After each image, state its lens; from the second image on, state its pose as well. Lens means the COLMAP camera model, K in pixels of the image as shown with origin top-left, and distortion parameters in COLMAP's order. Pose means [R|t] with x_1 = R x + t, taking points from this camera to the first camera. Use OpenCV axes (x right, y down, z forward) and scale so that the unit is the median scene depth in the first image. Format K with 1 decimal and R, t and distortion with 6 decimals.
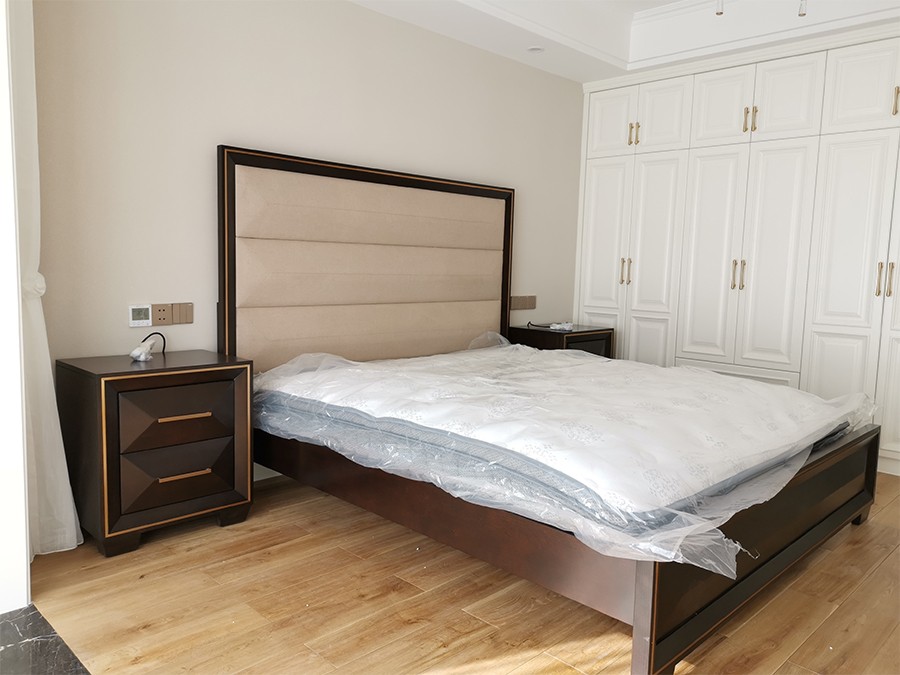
lens RADIAL K [[696.6, 0, 452.3], [0, 696.6, 336.1], [0, 0, 1]] dist [0.061582, -0.054229]
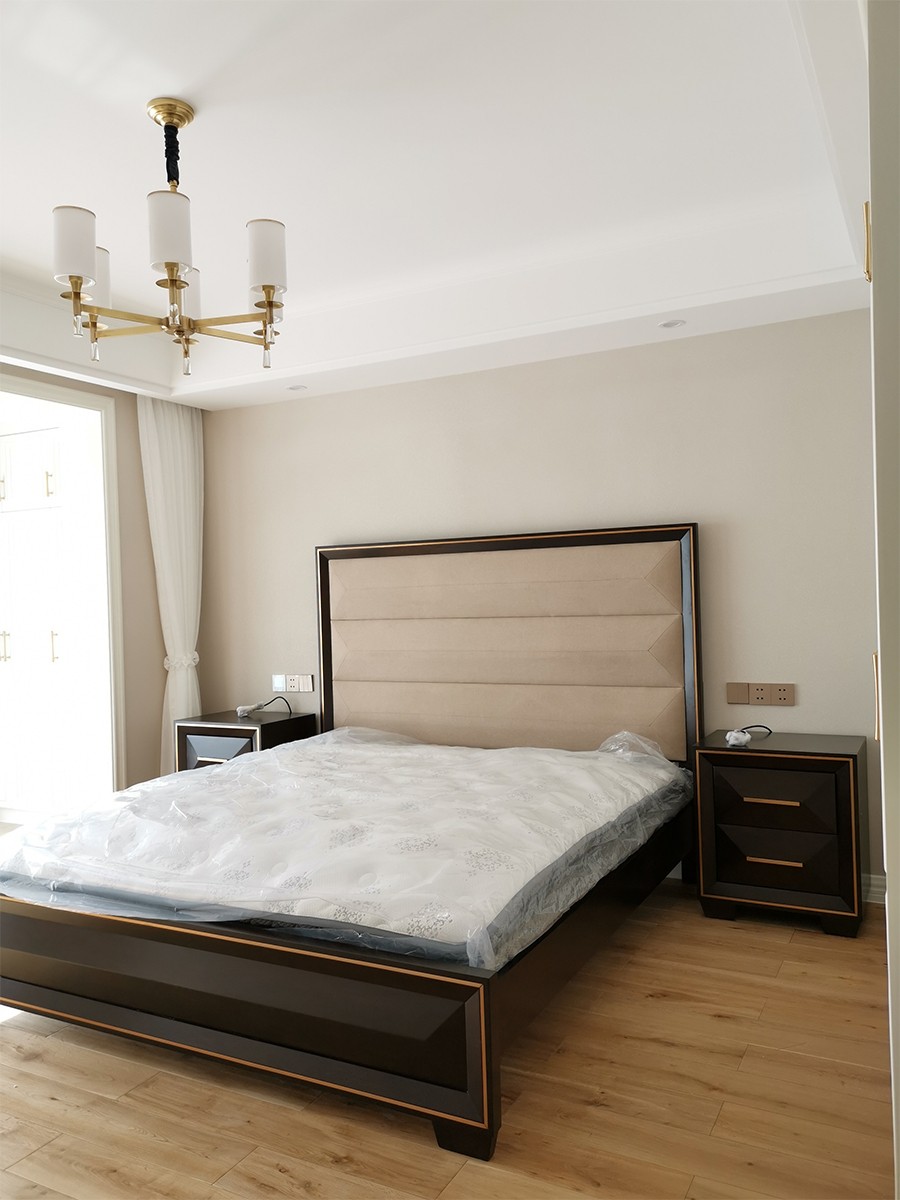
lens RADIAL K [[928.8, 0, 450.0], [0, 928.8, 600.0], [0, 0, 1]] dist [0.061582, -0.054229]
pose [[0.273460, -0.033189, -0.961311, 1.327675], [-0.062591, 0.996672, -0.052216, -0.113313], [0.959845, 0.074449, 0.270473, 0.816946]]
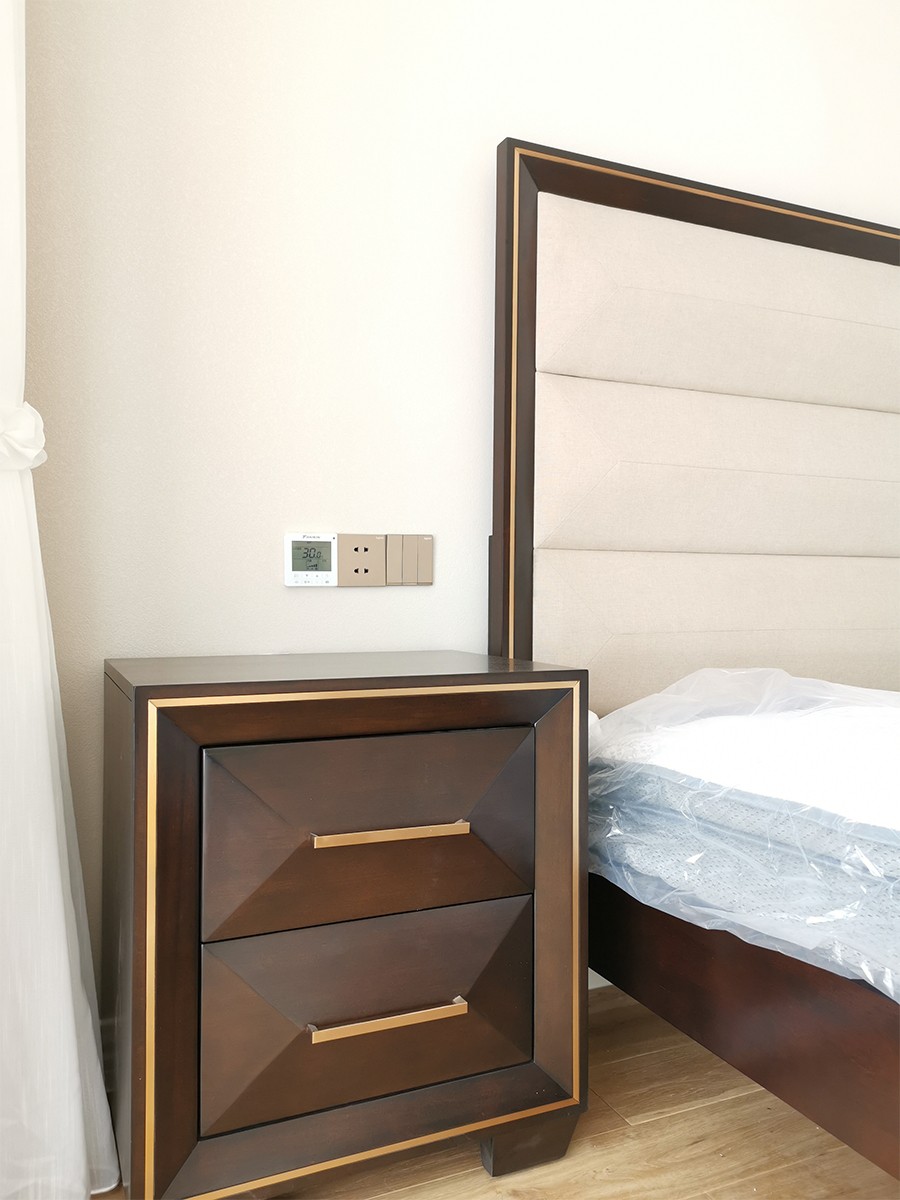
lens RADIAL K [[933.6, 0, 450.0], [0, 933.6, 600.0], [0, 0, 1]] dist [0.058912, -0.058001]
pose [[0.934791, -0.016304, -0.354824, -0.177685], [-0.017965, 0.995497, -0.093073, 0.042177], [0.354744, 0.093378, 0.930289, 0.528138]]
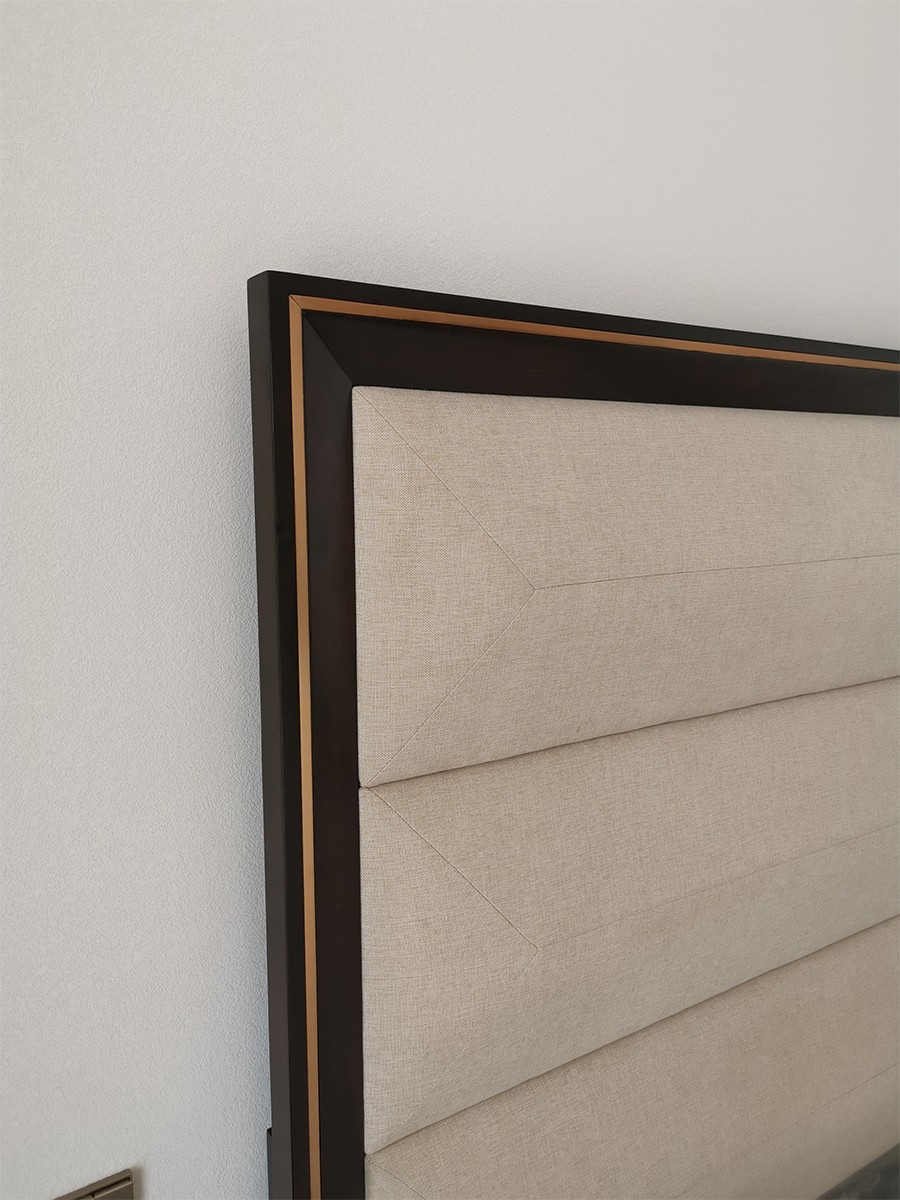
lens RADIAL K [[928.8, 0, 450.0], [0, 928.8, 600.0], [0, 0, 1]] dist [0.061582, -0.054229]
pose [[0.978041, -0.007448, -0.208280, -0.251818], [0.012387, 0.999672, 0.022419, -0.207883], [0.208044, -0.024507, 0.977812, 0.823026]]
